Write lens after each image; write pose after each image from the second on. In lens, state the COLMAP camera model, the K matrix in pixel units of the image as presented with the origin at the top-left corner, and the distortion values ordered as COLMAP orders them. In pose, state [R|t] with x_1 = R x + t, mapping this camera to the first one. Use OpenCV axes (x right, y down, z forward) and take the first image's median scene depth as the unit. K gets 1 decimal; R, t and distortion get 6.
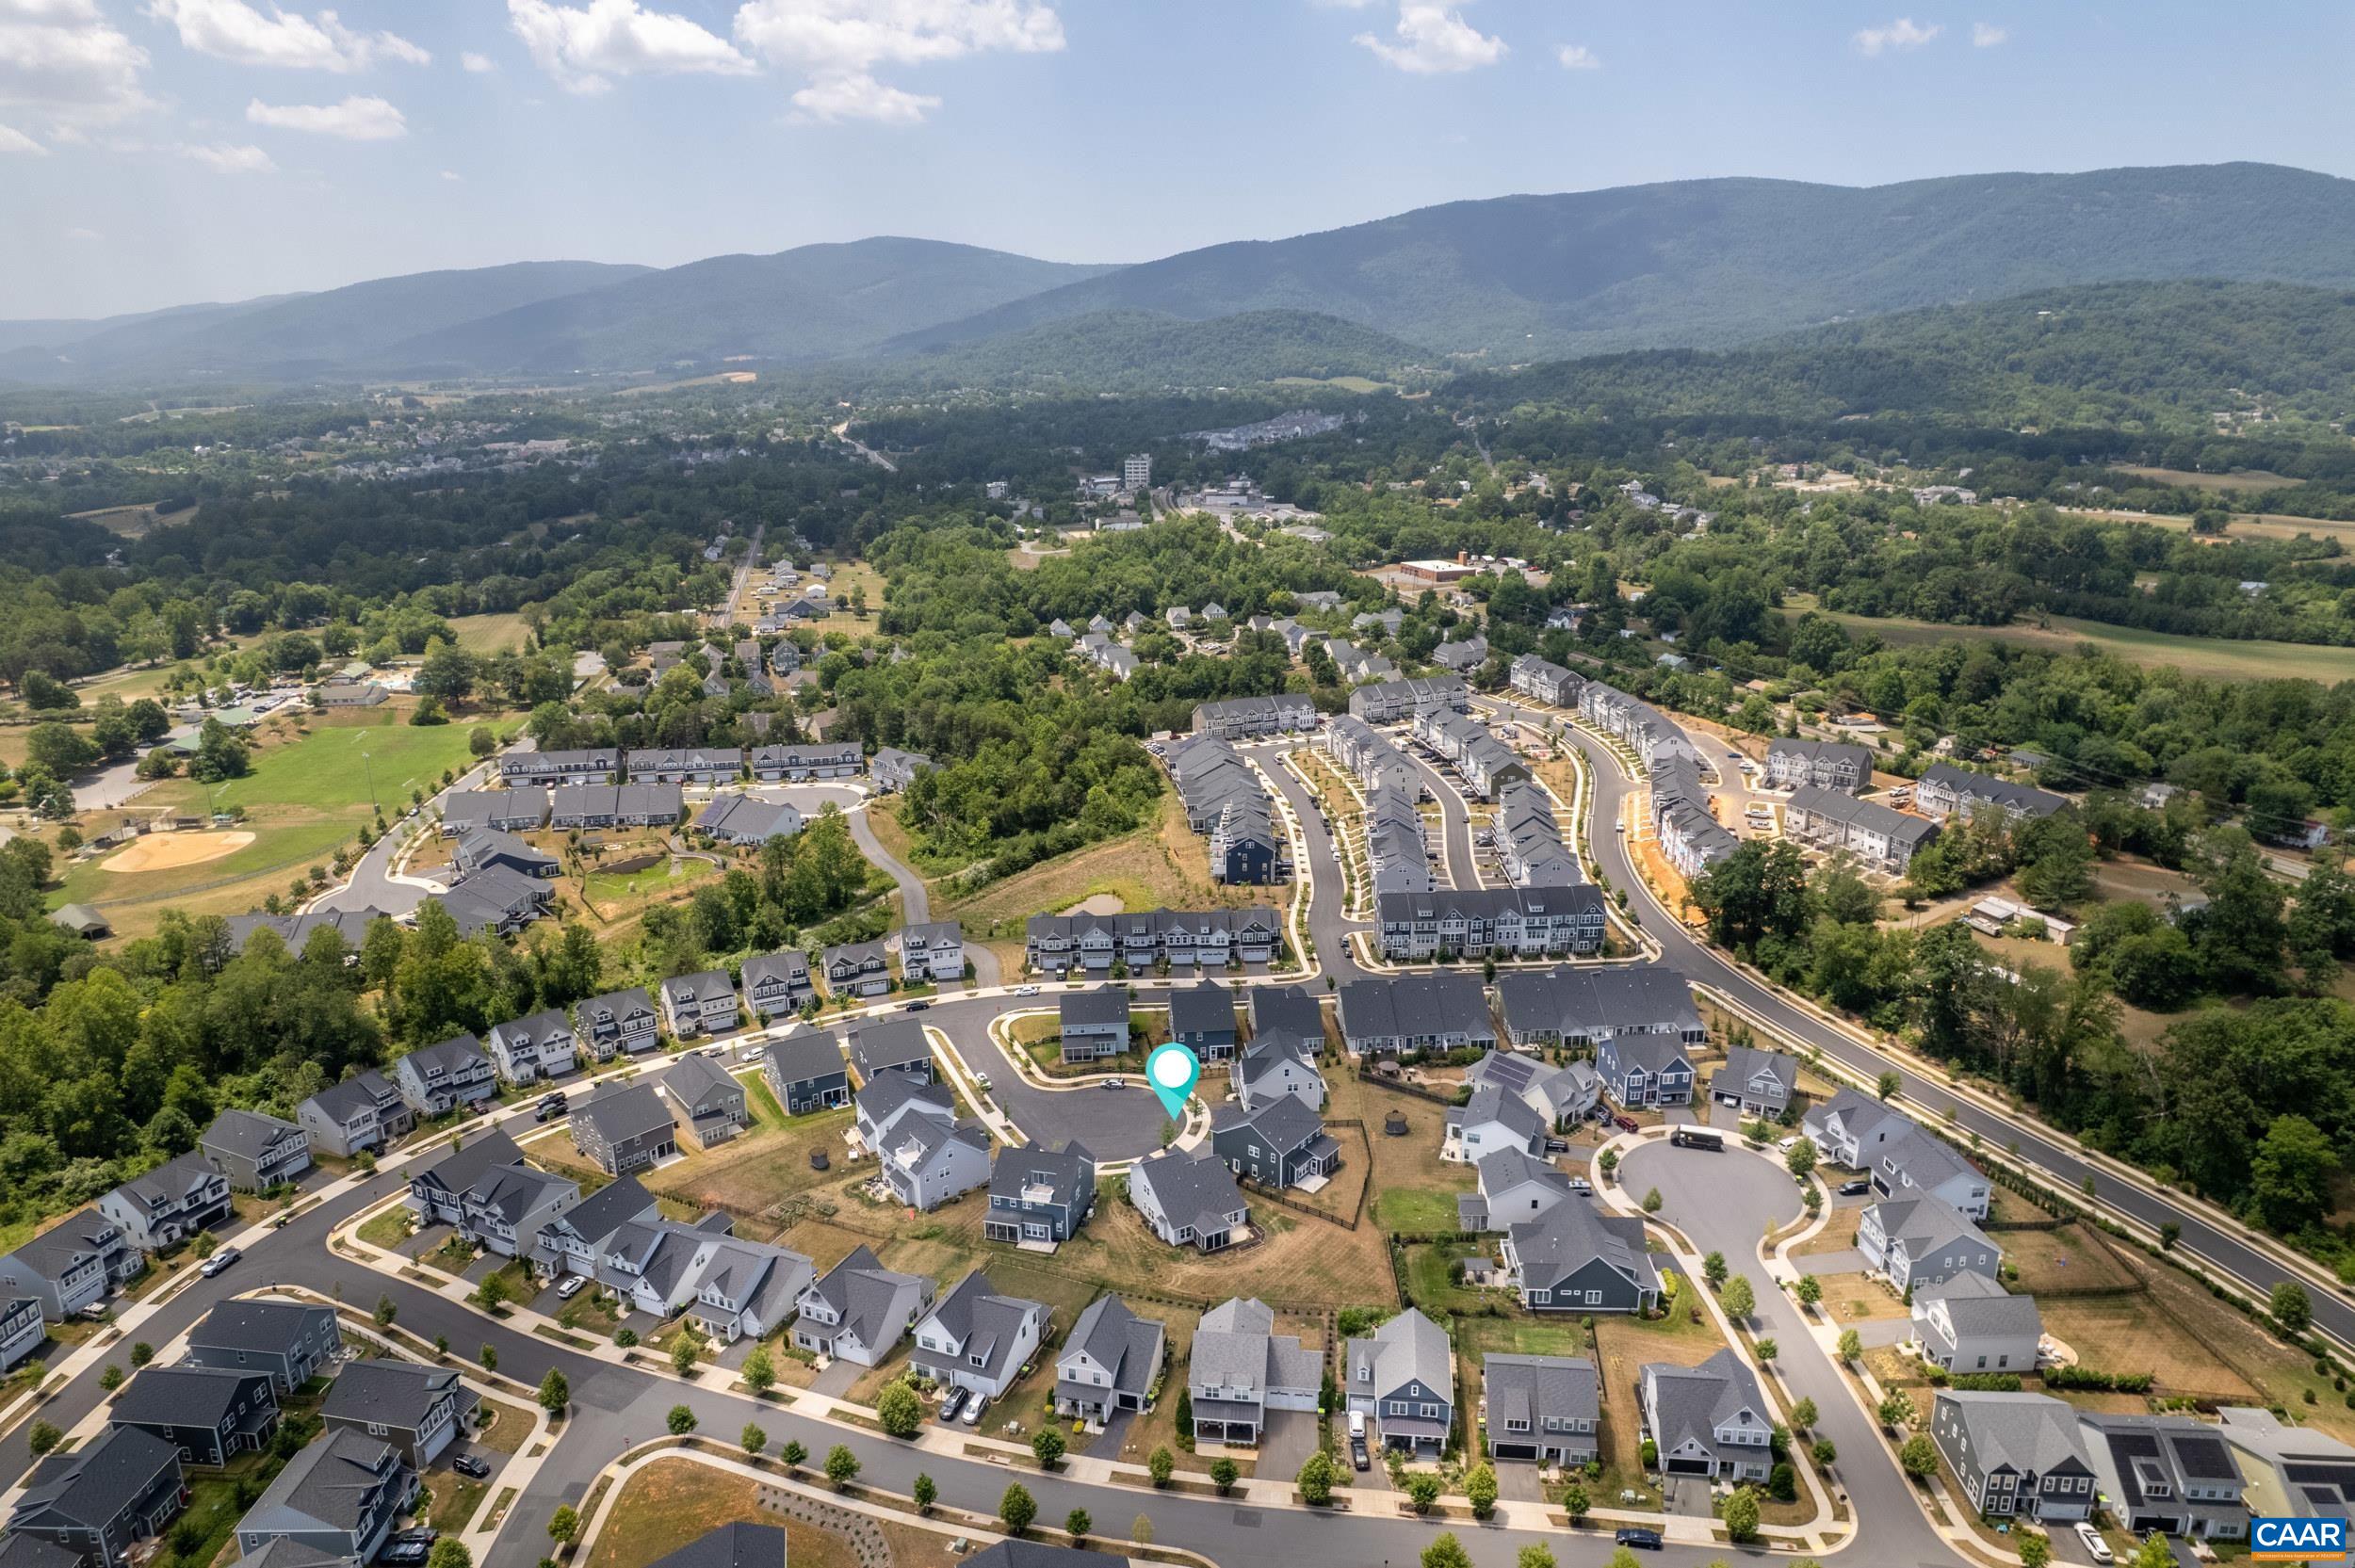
lens RADIAL K [[1508.0, 0, 1169.9], [0, 1508.0, 800.3], [0, 0, 1]] dist [-0.072883, 0.063223]
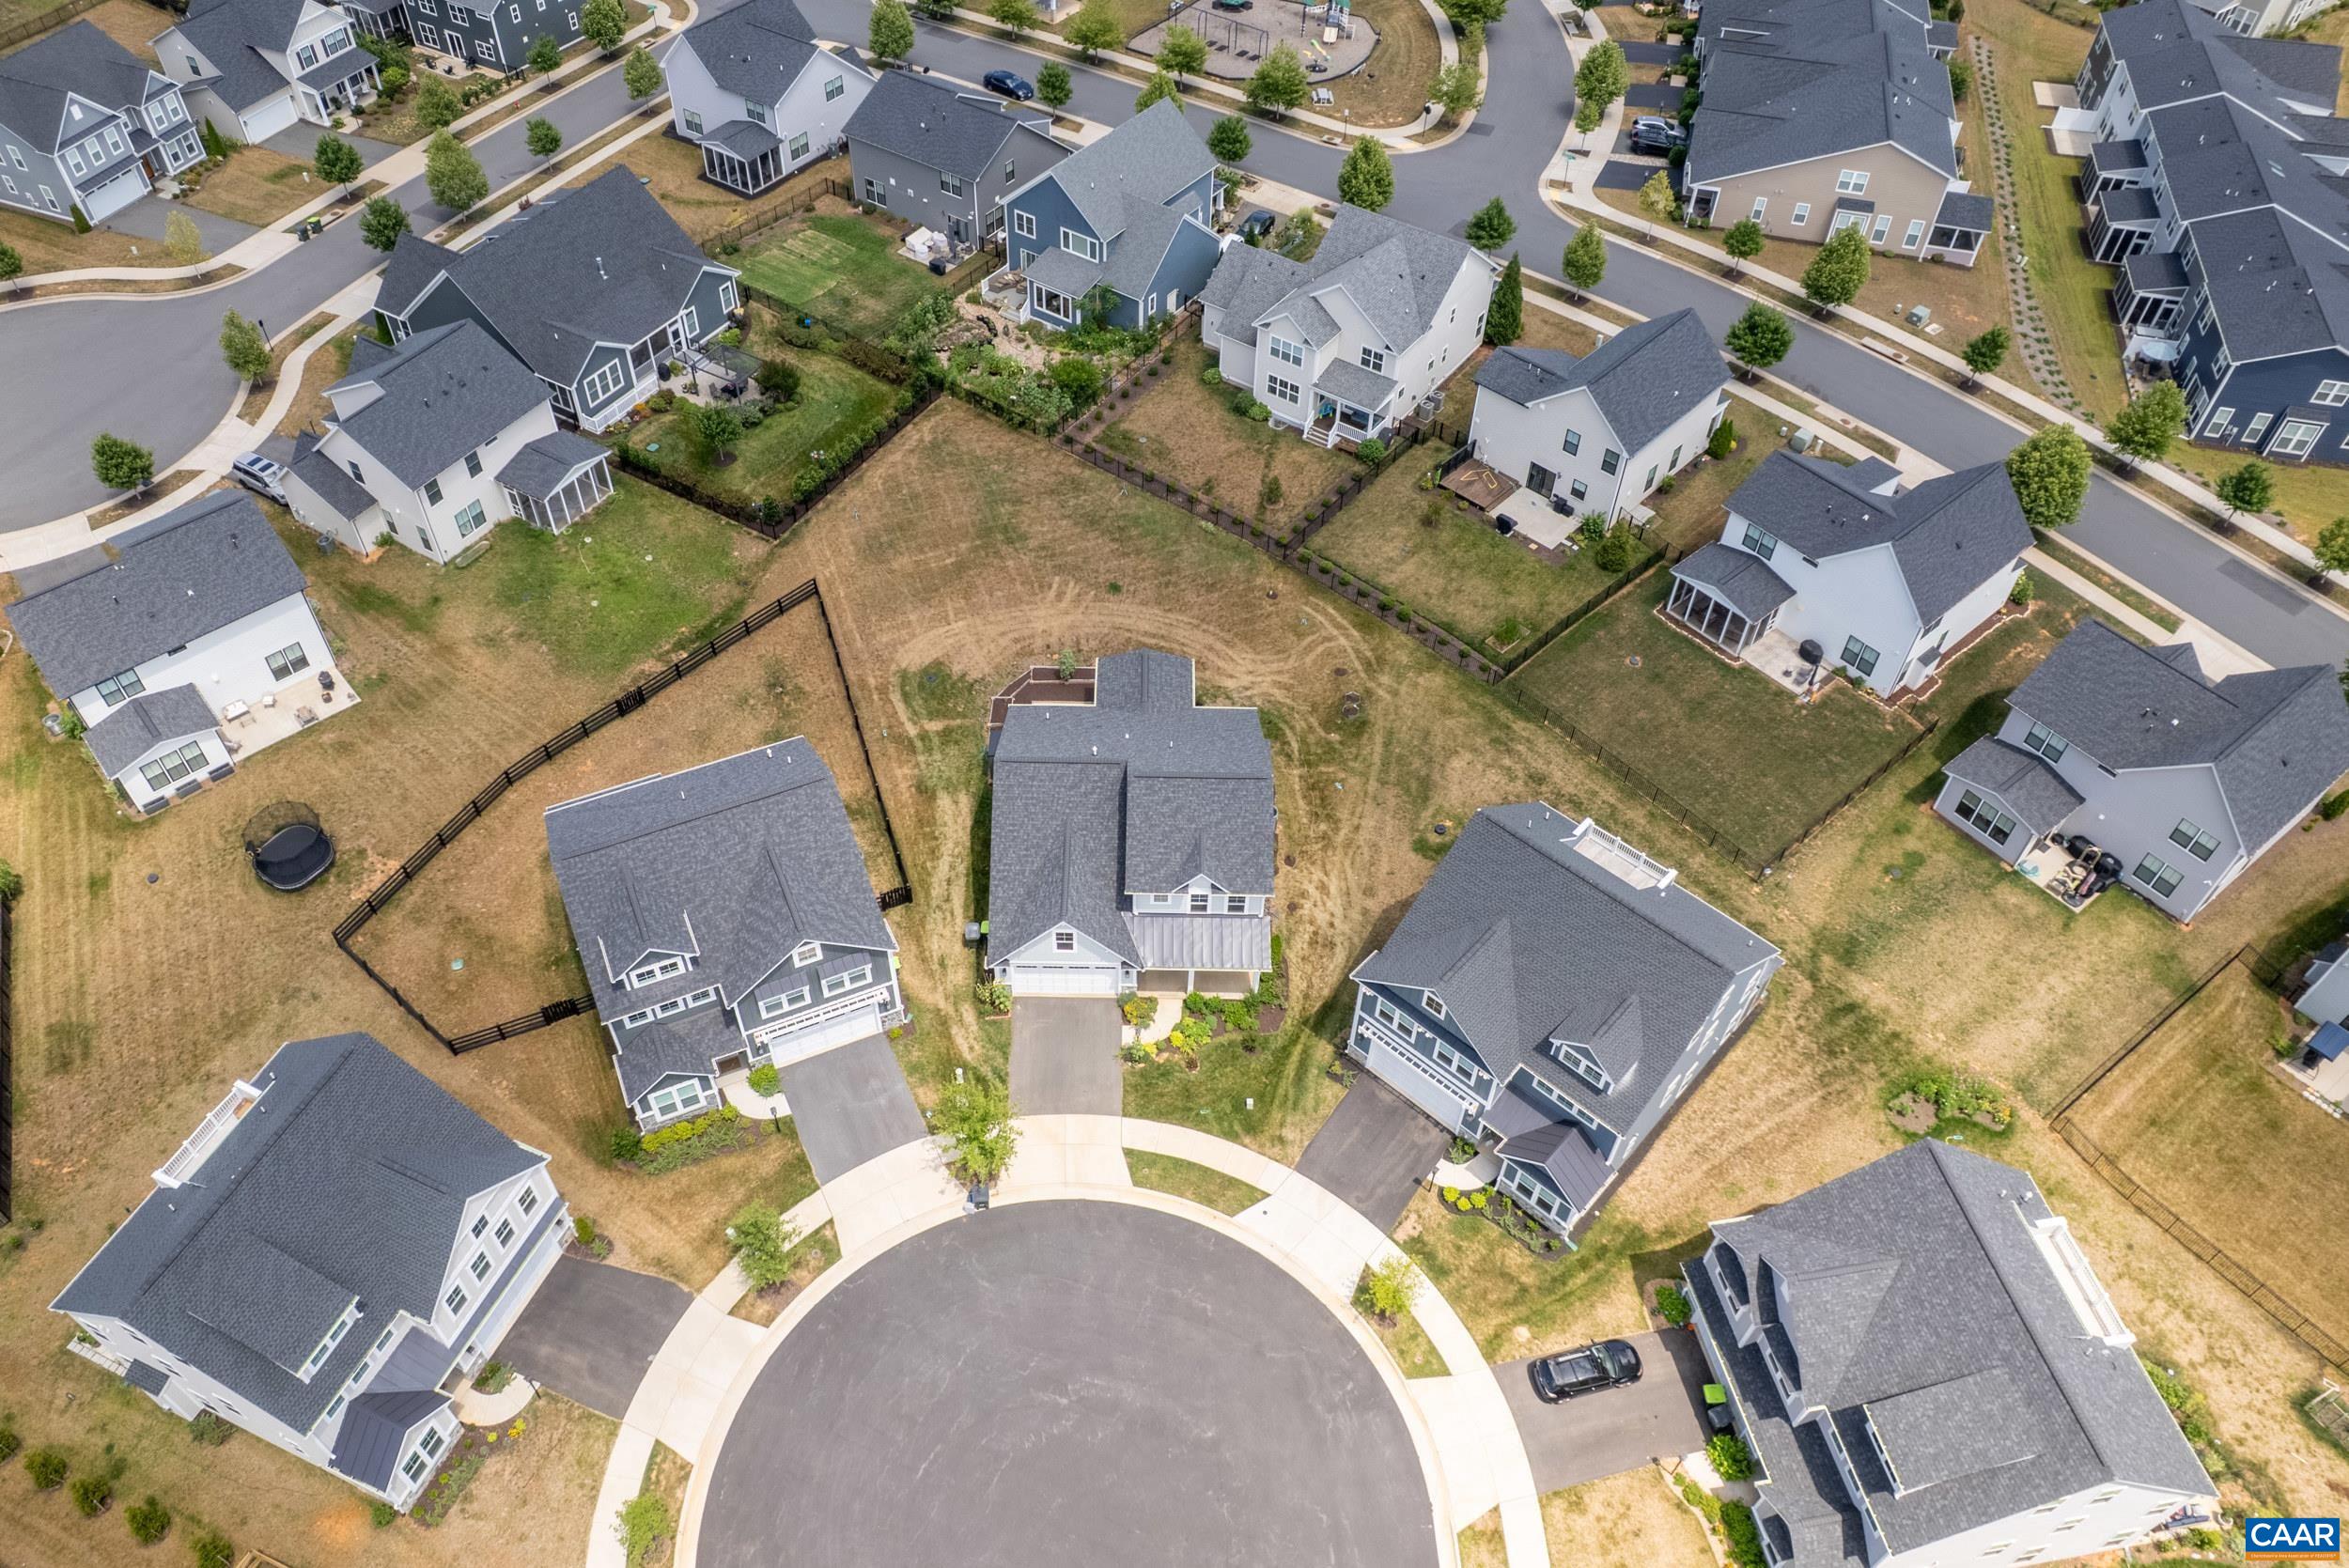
lens RADIAL K [[1657.0, 0, 1119.4], [0, 1657.0, 777.4], [0, 0, 1]] dist [-0.055019, 0.020445]
pose [[-0.875639, -0.349187, 0.333654, -0.062652], [0.149717, 0.460556, 0.874913, -0.031216], [-0.459175, 0.816061, -0.351001, 0.688559]]
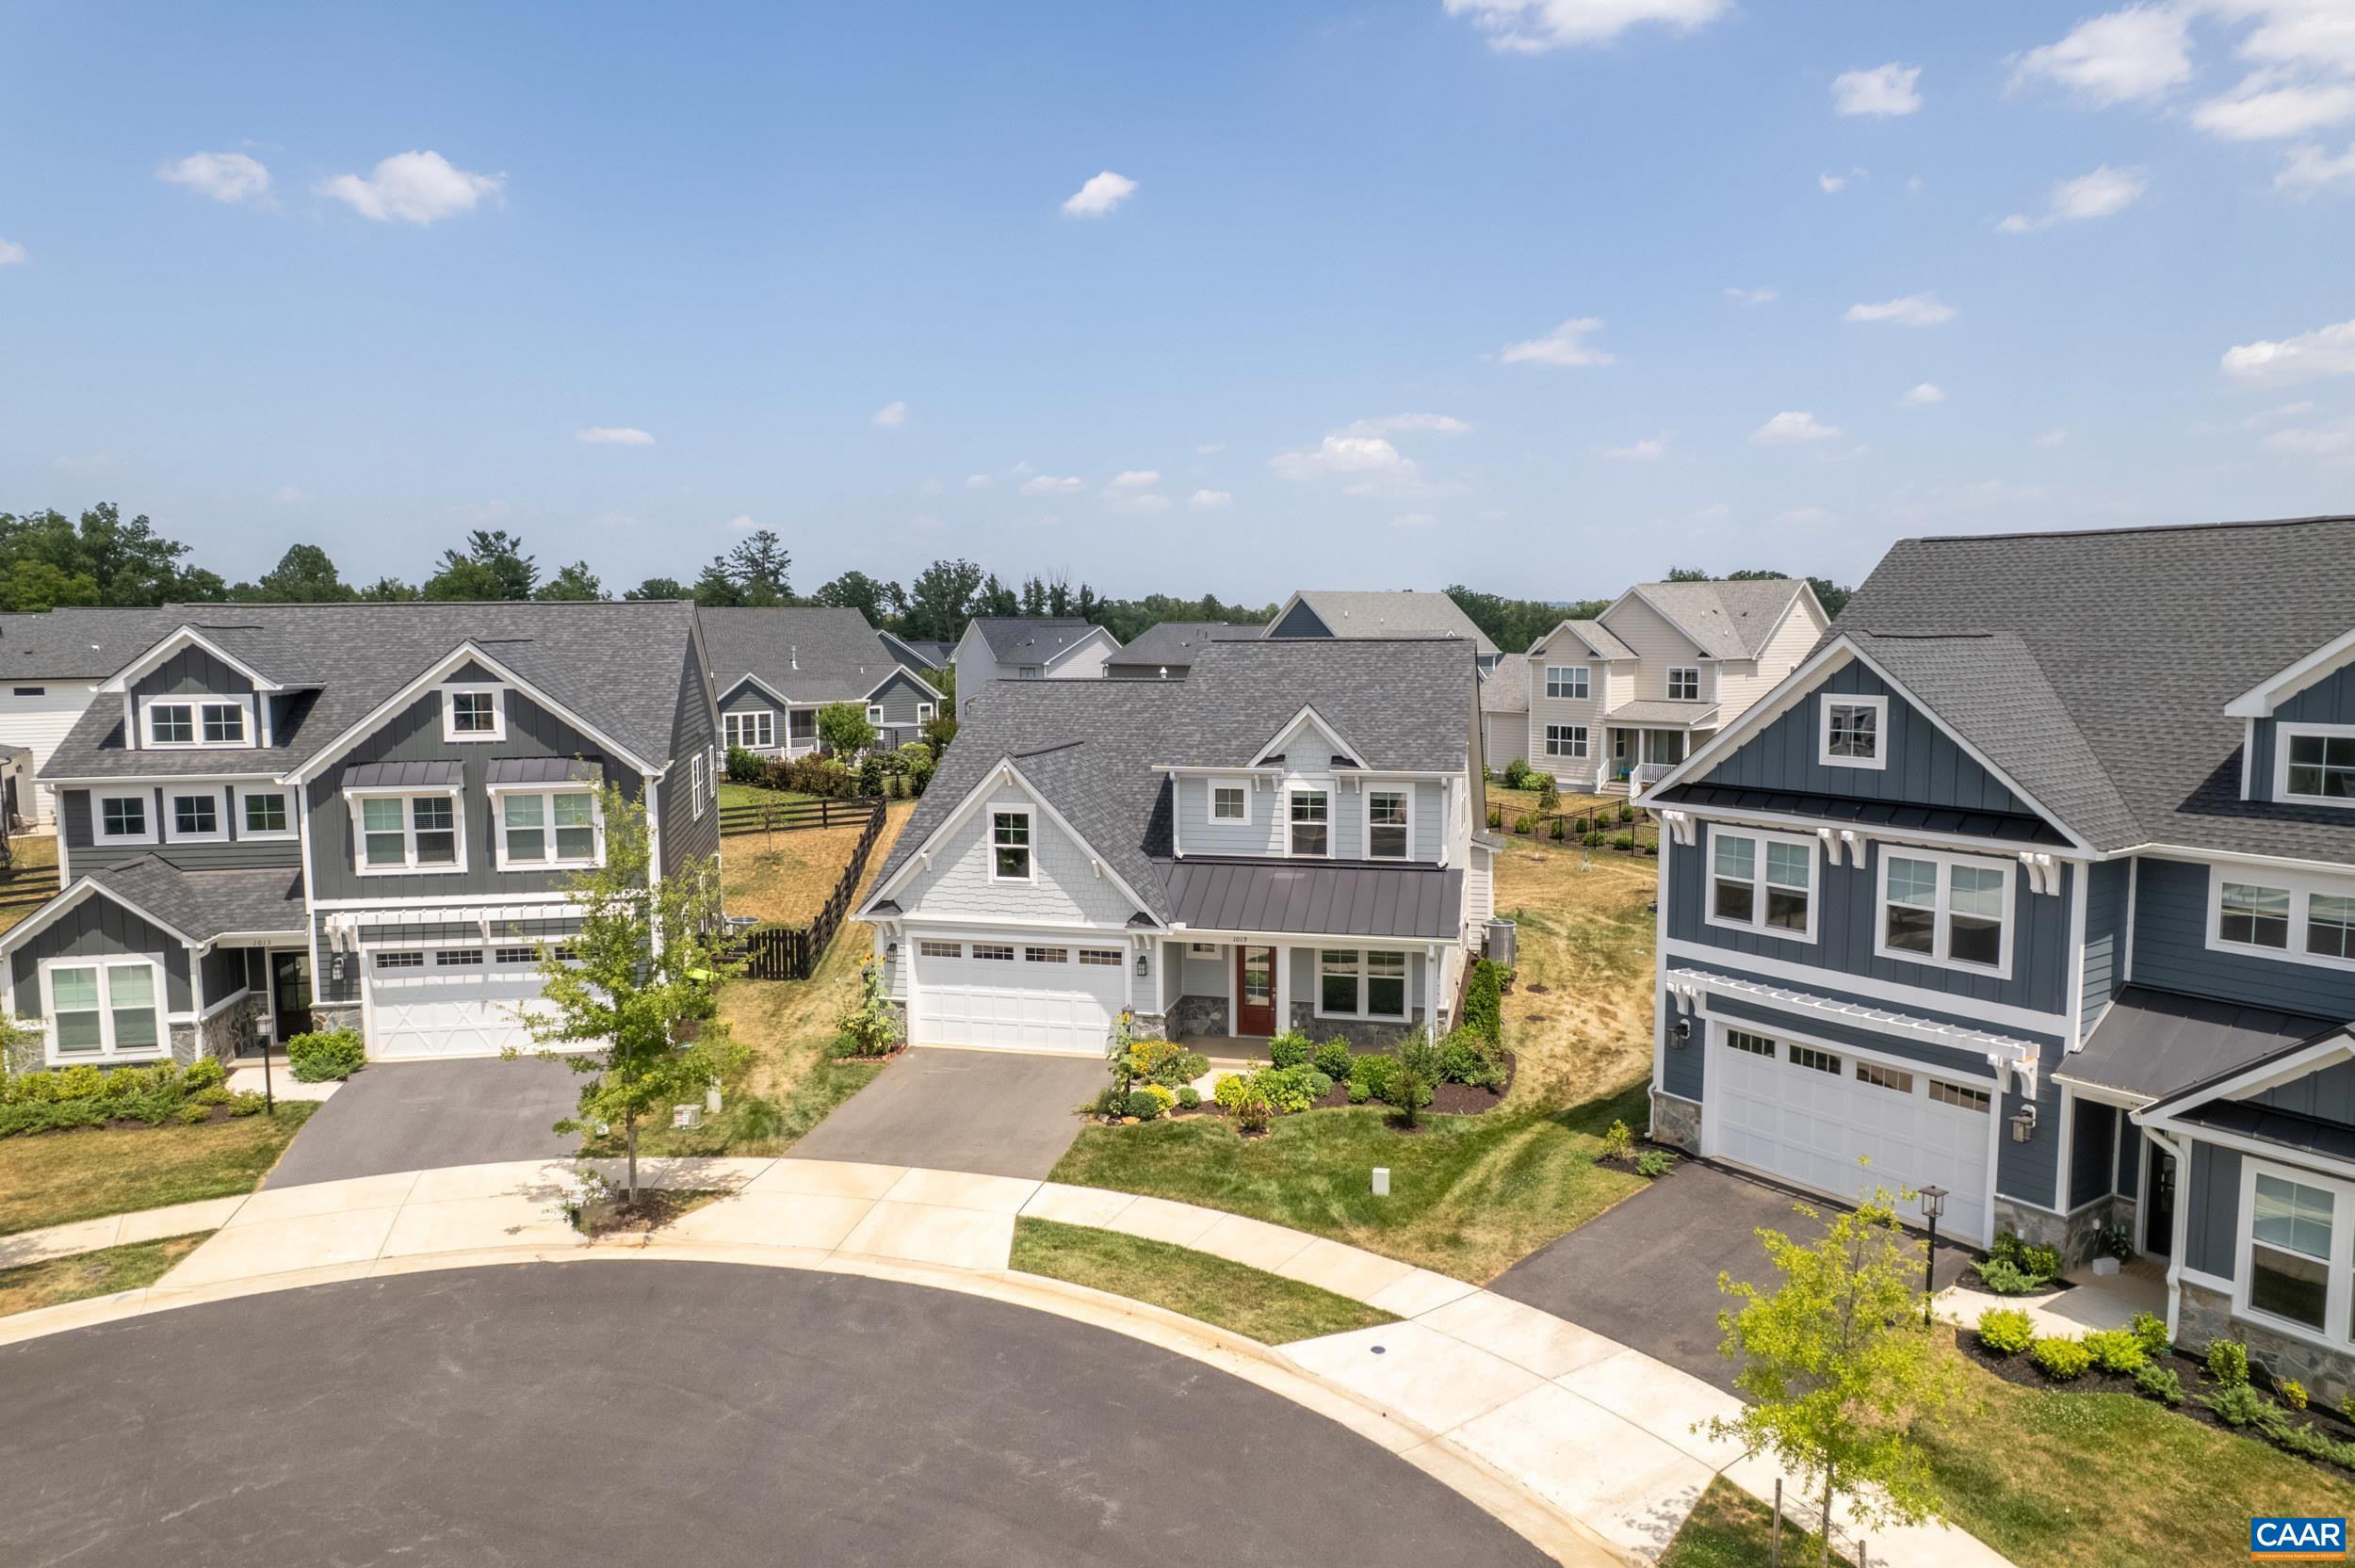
lens RADIAL K [[1508.0, 0, 1182.1], [0, 1508.0, 780.5], [0, 0, 1]] dist [-0.072883, 0.063223]
pose [[-0.750785, -0.049345, 0.658700, -0.060768], [0.208126, 0.928741, 0.306796, 0.123159], [-0.626901, 0.367431, -0.687015, 0.689112]]
